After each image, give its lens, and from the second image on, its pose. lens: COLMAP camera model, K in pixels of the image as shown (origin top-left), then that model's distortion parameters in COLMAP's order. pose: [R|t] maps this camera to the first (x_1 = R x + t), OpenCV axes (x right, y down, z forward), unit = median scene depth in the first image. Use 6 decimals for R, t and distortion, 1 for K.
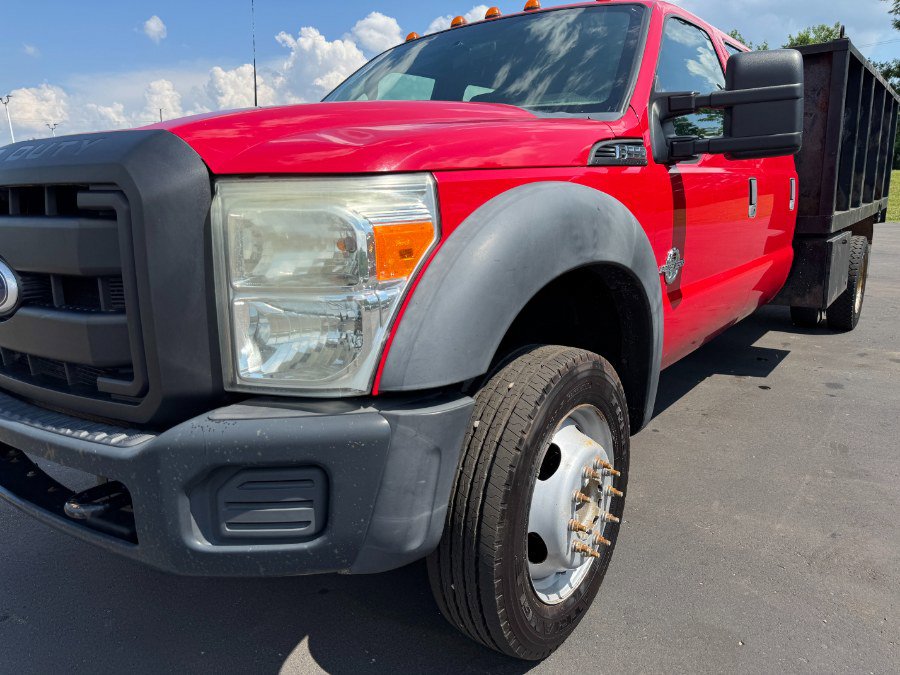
lens RADIAL K [[656.8, 0, 447.5], [0, 656.8, 311.2], [0, 0, 1]] dist [-0.002096, 0.000888]
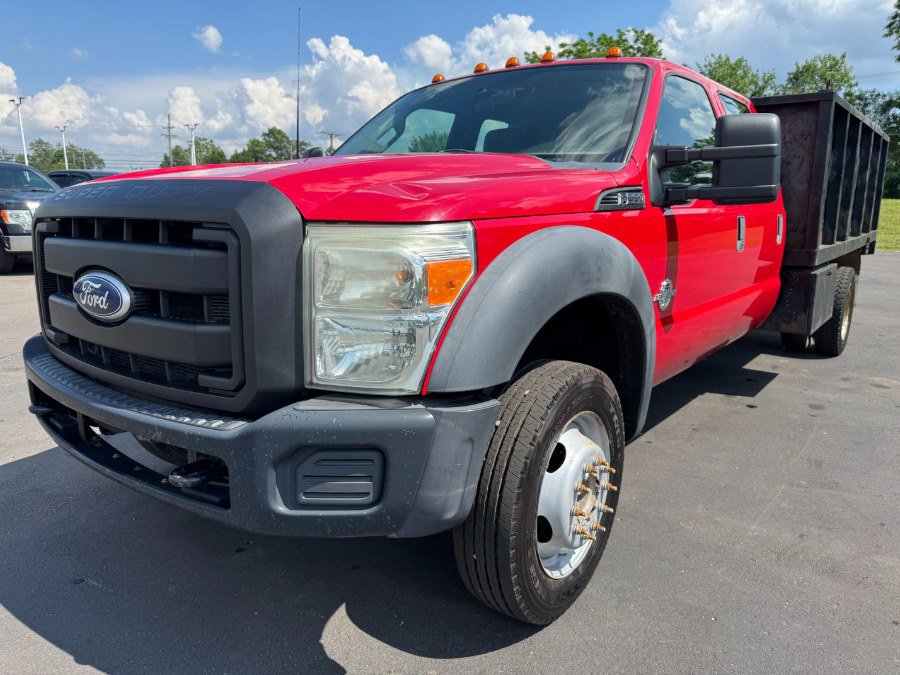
lens RADIAL K [[649.8, 0, 448.8], [0, 649.8, 310.1], [0, 0, 1]] dist [0.002795, -0.007852]
pose [[0.999516, 0.031063, -0.001894, -0.051132], [-0.031097, 0.999269, -0.022249, -0.008361], [0.001201, 0.022297, 0.999751, -0.210861]]
